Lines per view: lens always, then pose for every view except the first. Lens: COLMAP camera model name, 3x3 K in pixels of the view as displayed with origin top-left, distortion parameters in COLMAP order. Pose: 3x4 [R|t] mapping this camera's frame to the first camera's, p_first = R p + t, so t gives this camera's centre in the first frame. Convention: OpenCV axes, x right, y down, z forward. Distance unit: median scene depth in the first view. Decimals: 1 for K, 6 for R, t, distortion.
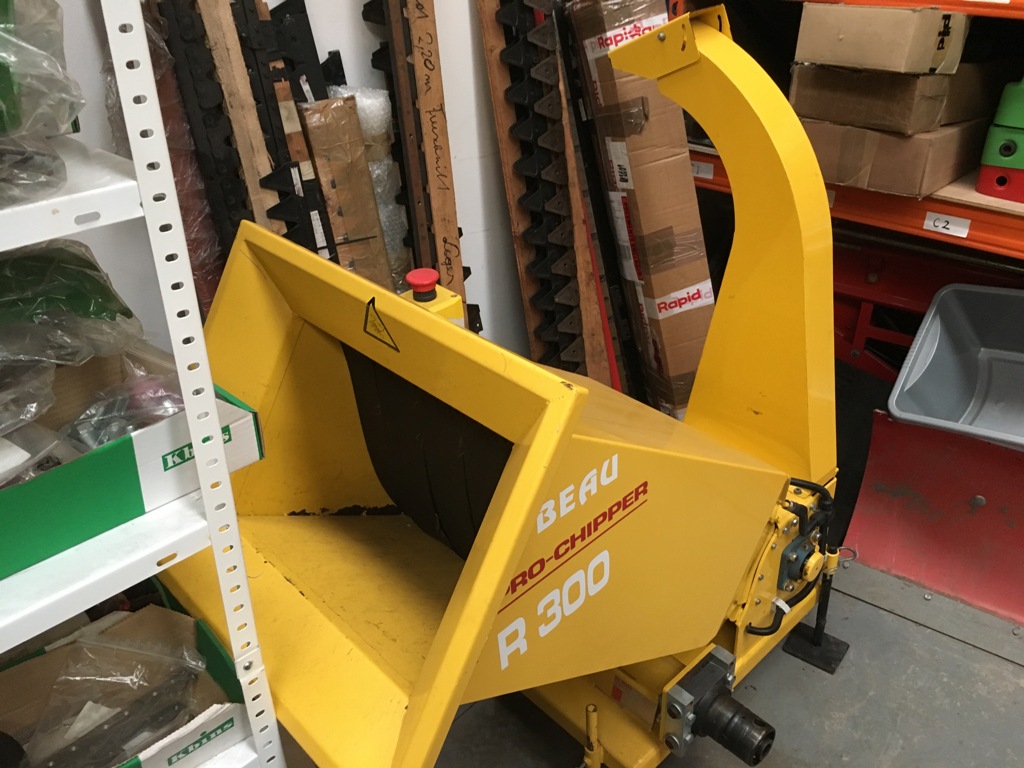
lens RADIAL K [[865.5, 0, 514.2], [0, 865.5, 377.7], [0, 0, 1]] dist [0.081990, -0.122845]
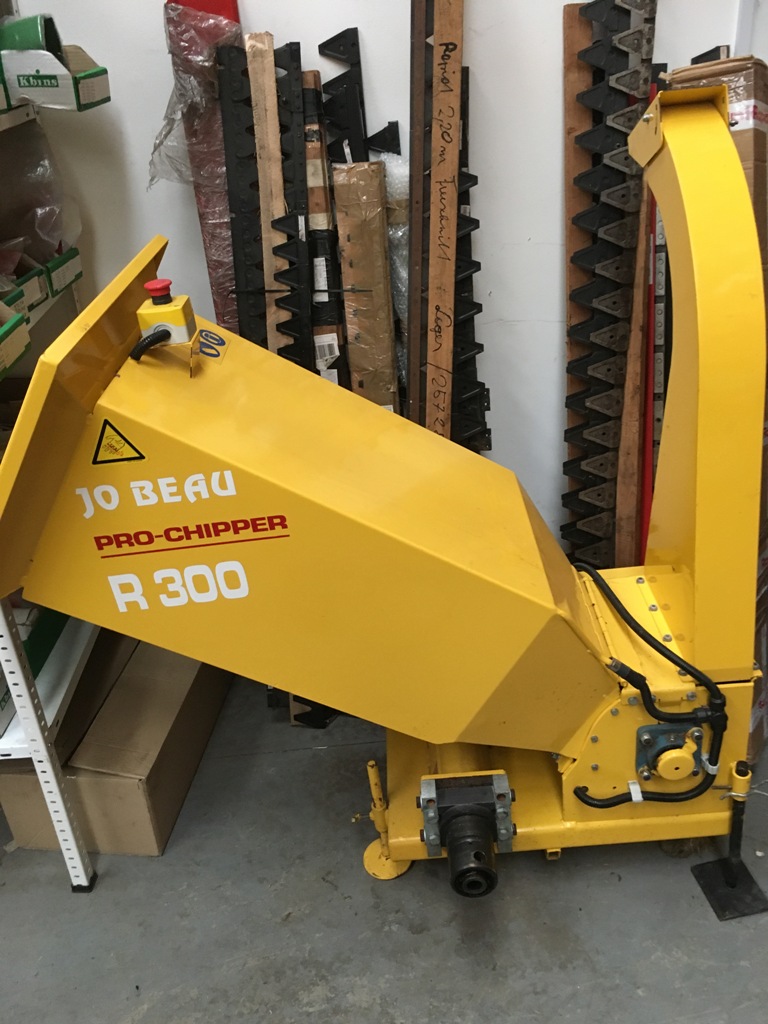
lens RADIAL K [[865.5, 0, 382.1], [0, 865.5, 504.0], [0, 0, 1]] dist [0.081990, -0.122845]
pose [[0.739369, 0.306623, -0.599430, 0.636437], [-0.297704, 0.947410, 0.117419, -0.040833], [0.603909, 0.091637, 0.791768, 0.162420]]
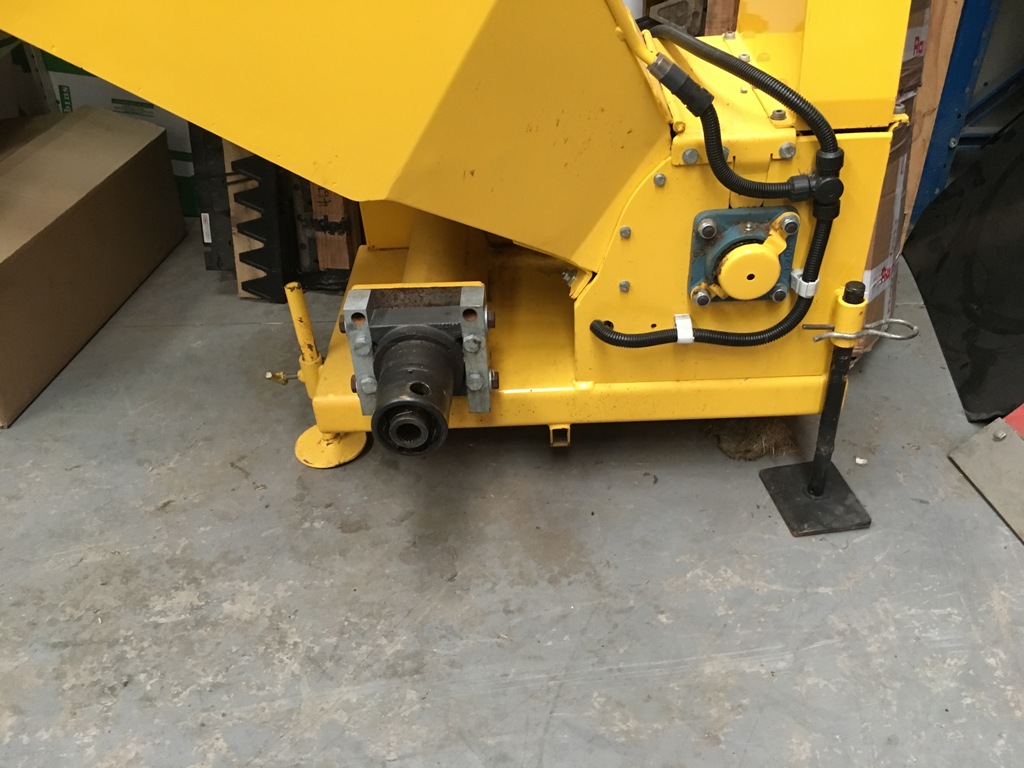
lens RADIAL K [[865.5, 0, 511.0], [0, 865.5, 383.4], [0, 0, 1]] dist [0.081990, -0.122845]
pose [[0.728706, 0.428648, -0.534087, 0.617859], [-0.353797, 0.903387, 0.242323, 0.227372], [0.586358, 0.012376, 0.809958, 0.564757]]
